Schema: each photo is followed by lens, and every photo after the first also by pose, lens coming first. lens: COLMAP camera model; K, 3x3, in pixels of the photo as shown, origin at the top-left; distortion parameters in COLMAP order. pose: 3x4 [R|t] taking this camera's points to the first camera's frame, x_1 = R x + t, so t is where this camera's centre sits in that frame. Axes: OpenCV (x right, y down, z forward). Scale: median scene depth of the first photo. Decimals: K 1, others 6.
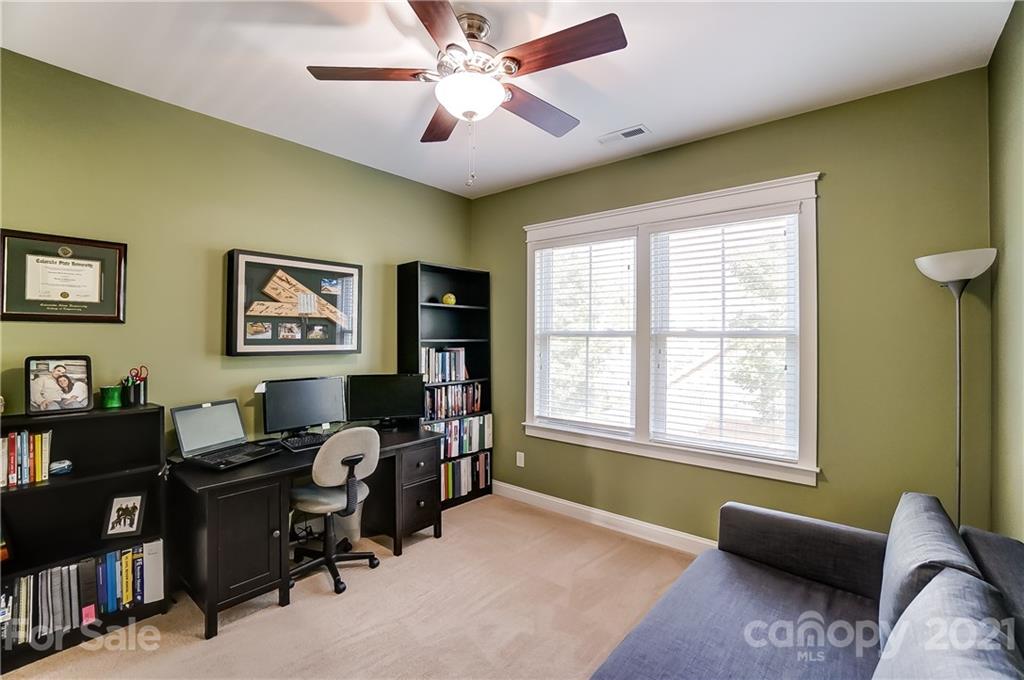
lens RADIAL K [[454.4, 0, 505.4], [0, 454.4, 333.8], [0, 0, 1]] dist [-0.060158, 0.019620]
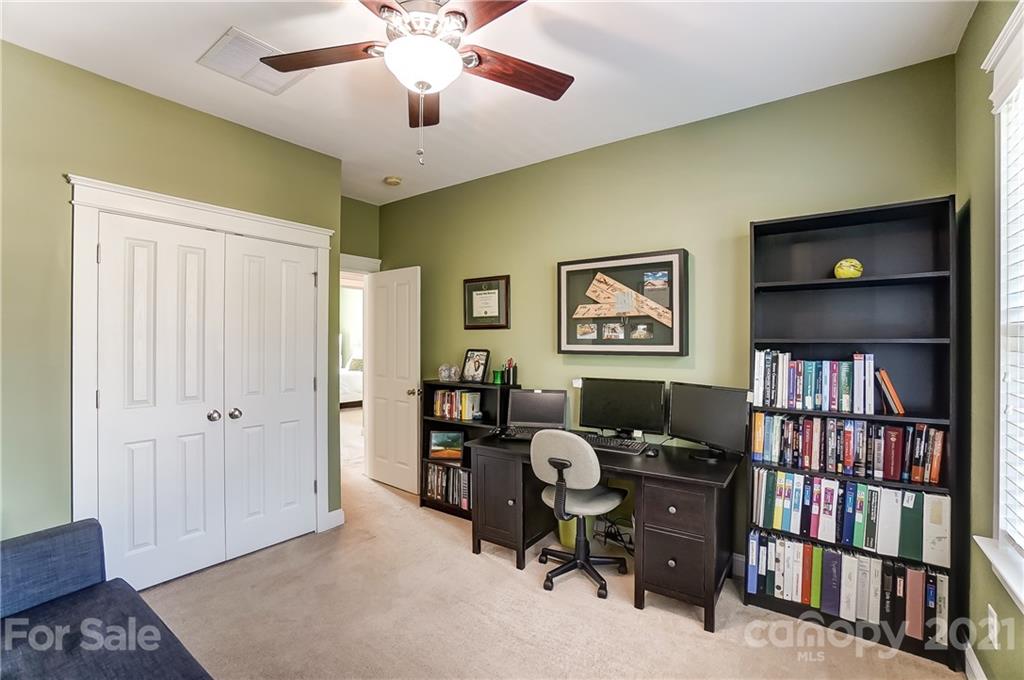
lens RADIAL K [[454.4, 0, 511.5], [0, 454.4, 347.3], [0, 0, 1]] dist [-0.060158, 0.019620]
pose [[0.078911, 0.009680, -0.996835, 0.528609], [0.006770, 0.999925, 0.010245, 0.018850], [0.996859, -0.007557, 0.078839, 0.709306]]
